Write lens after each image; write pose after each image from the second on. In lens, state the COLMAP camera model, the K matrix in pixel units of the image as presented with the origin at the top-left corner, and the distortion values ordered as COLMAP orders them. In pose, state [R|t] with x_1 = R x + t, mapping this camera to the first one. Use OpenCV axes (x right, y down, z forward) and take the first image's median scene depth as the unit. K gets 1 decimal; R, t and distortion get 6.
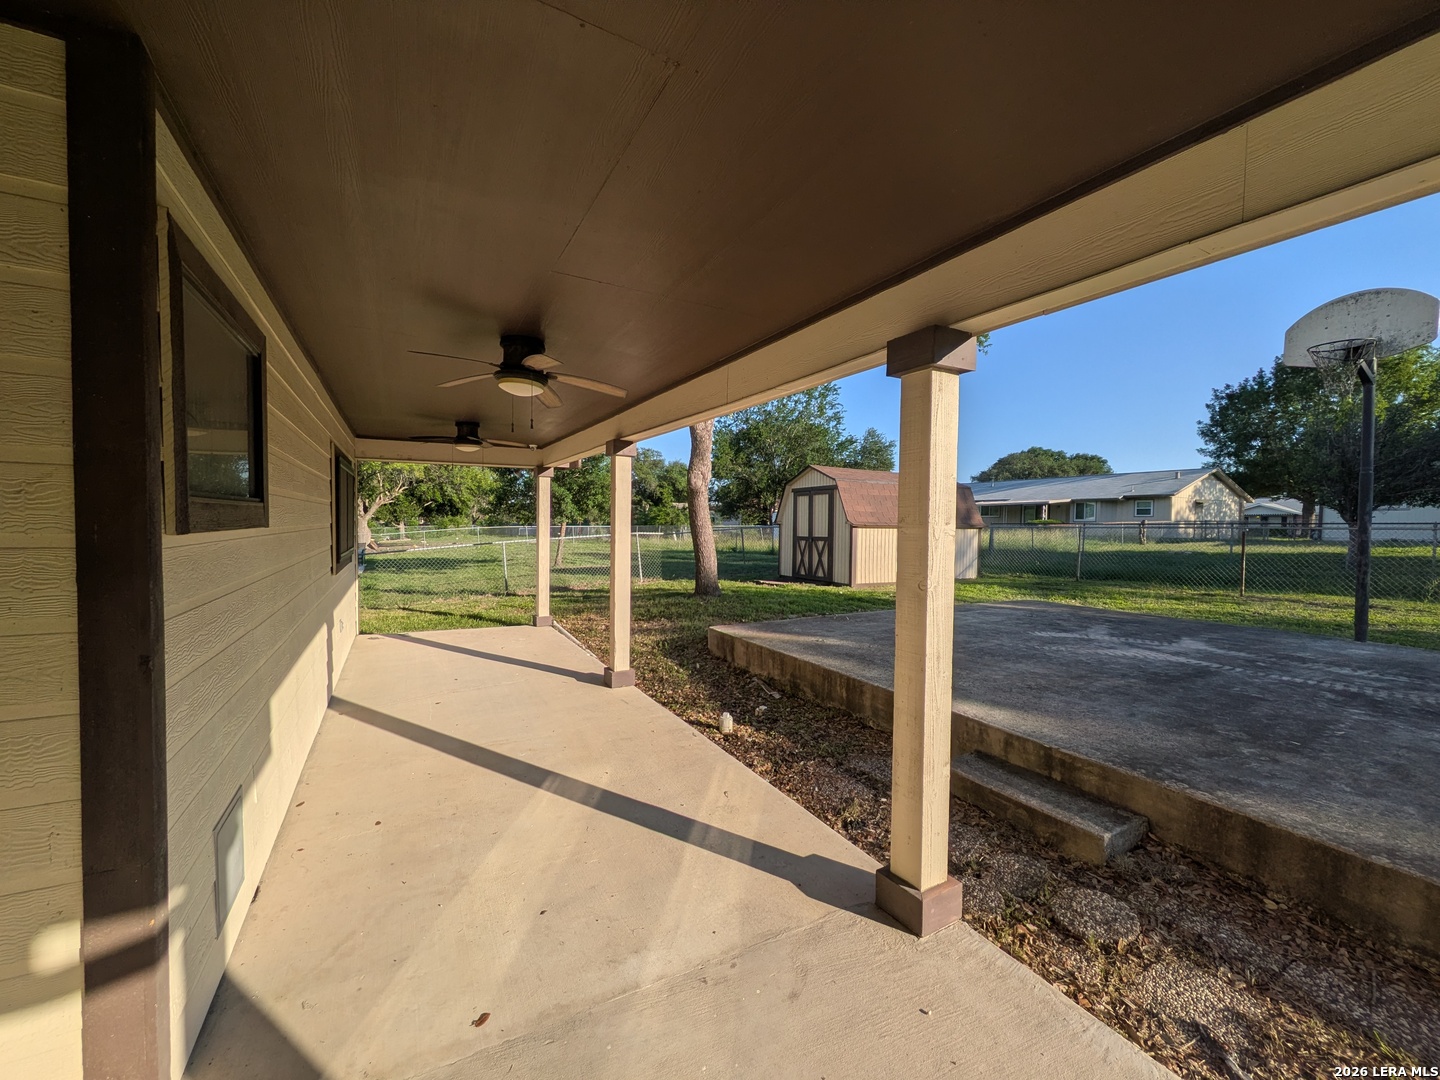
lens RADIAL K [[571.9, 0, 715.3], [0, 571.9, 540.4], [0, 0, 1]] dist [-0.000063, -0.000550]
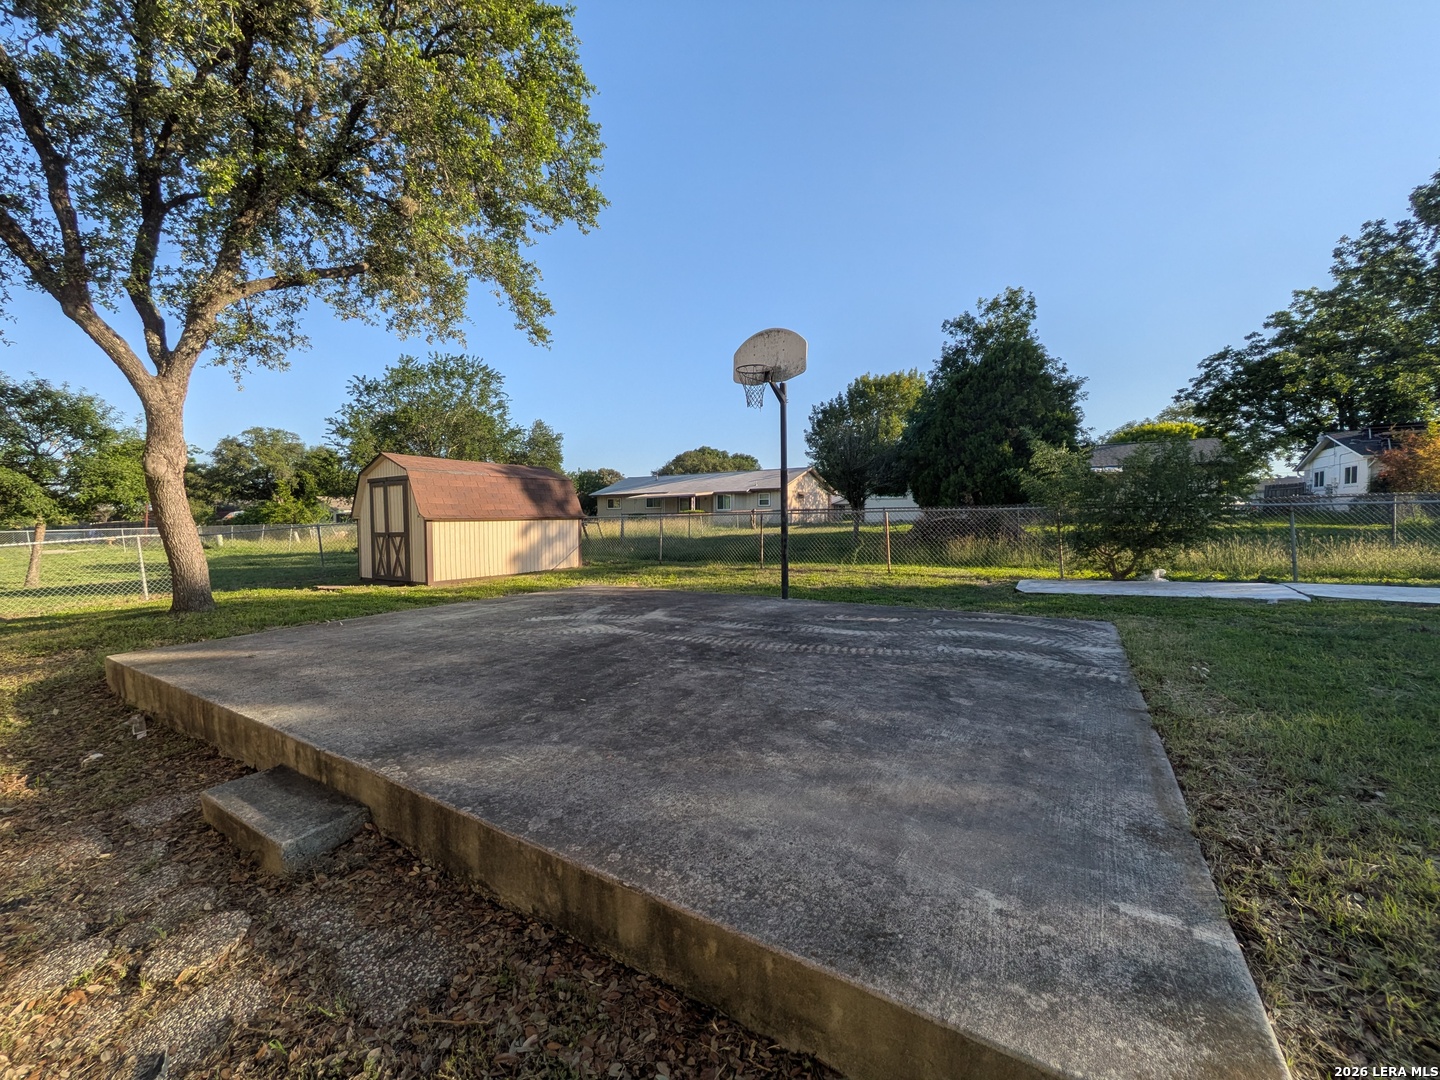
lens RADIAL K [[571.9, 0, 715.3], [0, 571.9, 540.4], [0, 0, 1]] dist [-0.000063, -0.000550]
pose [[0.875542, -0.041127, 0.481388, 0.193984], [0.035473, 0.999153, 0.020843, 0.005430], [-0.481837, -0.001172, 0.876260, -0.037127]]
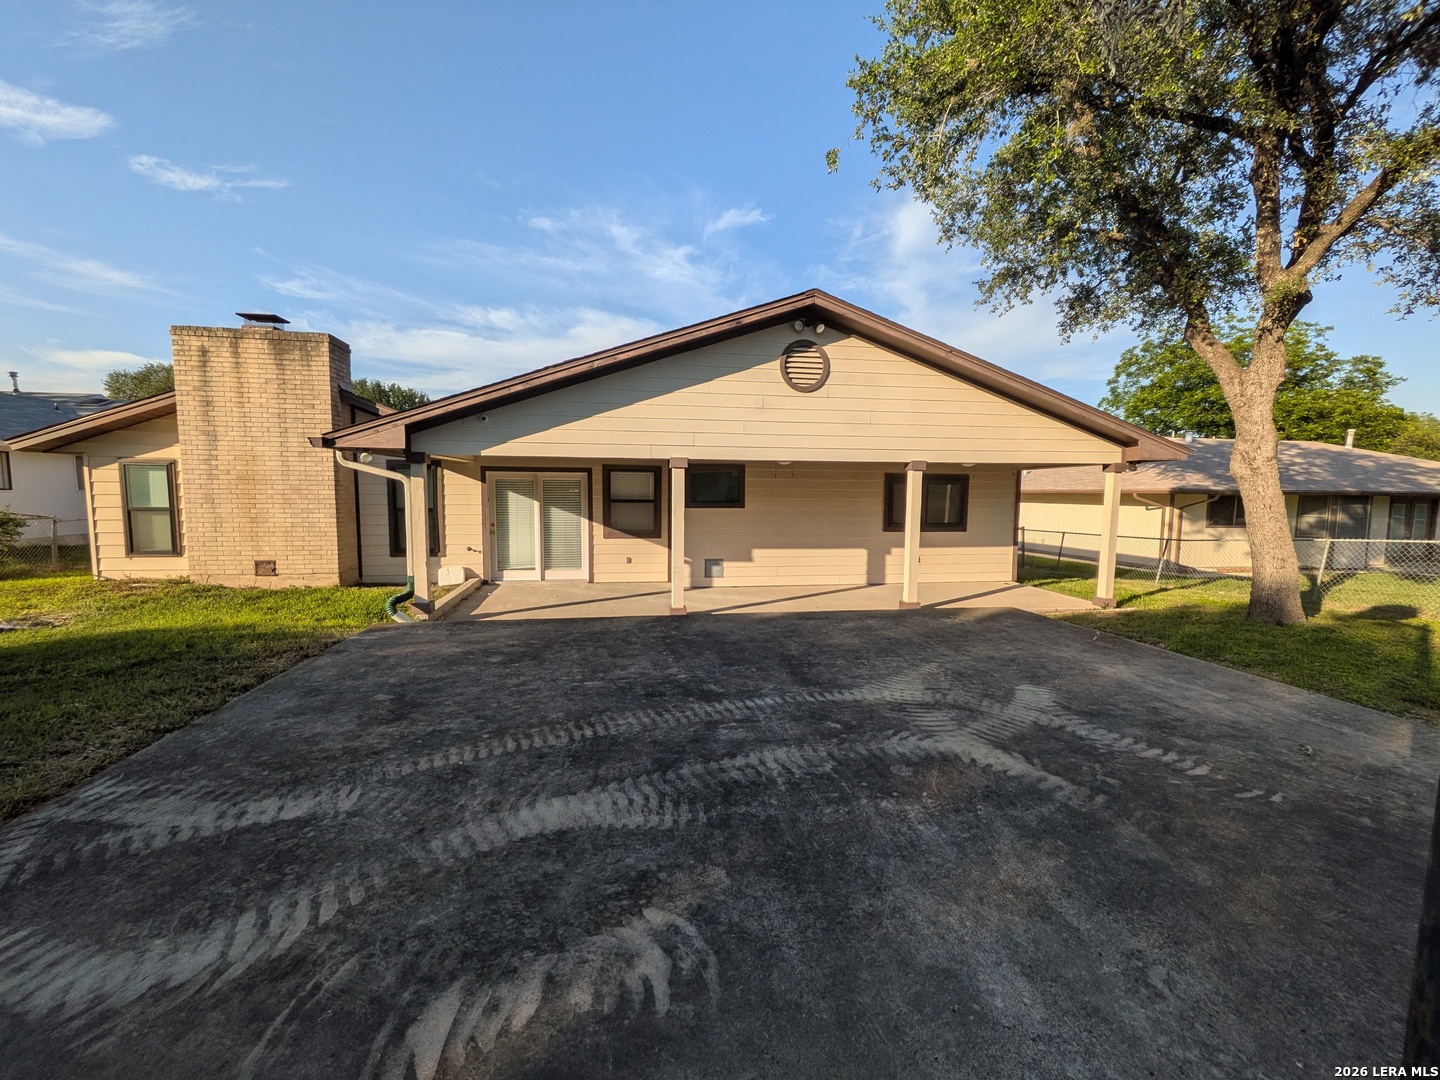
lens RADIAL K [[571.9, 0, 715.3], [0, 571.9, 540.4], [0, 0, 1]] dist [-0.000063, -0.000550]
pose [[-0.333529, 0.061837, -0.940710, 0.703067], [-0.041950, 0.995885, 0.080337, -0.024807], [0.941806, 0.066257, -0.329563, 0.460444]]
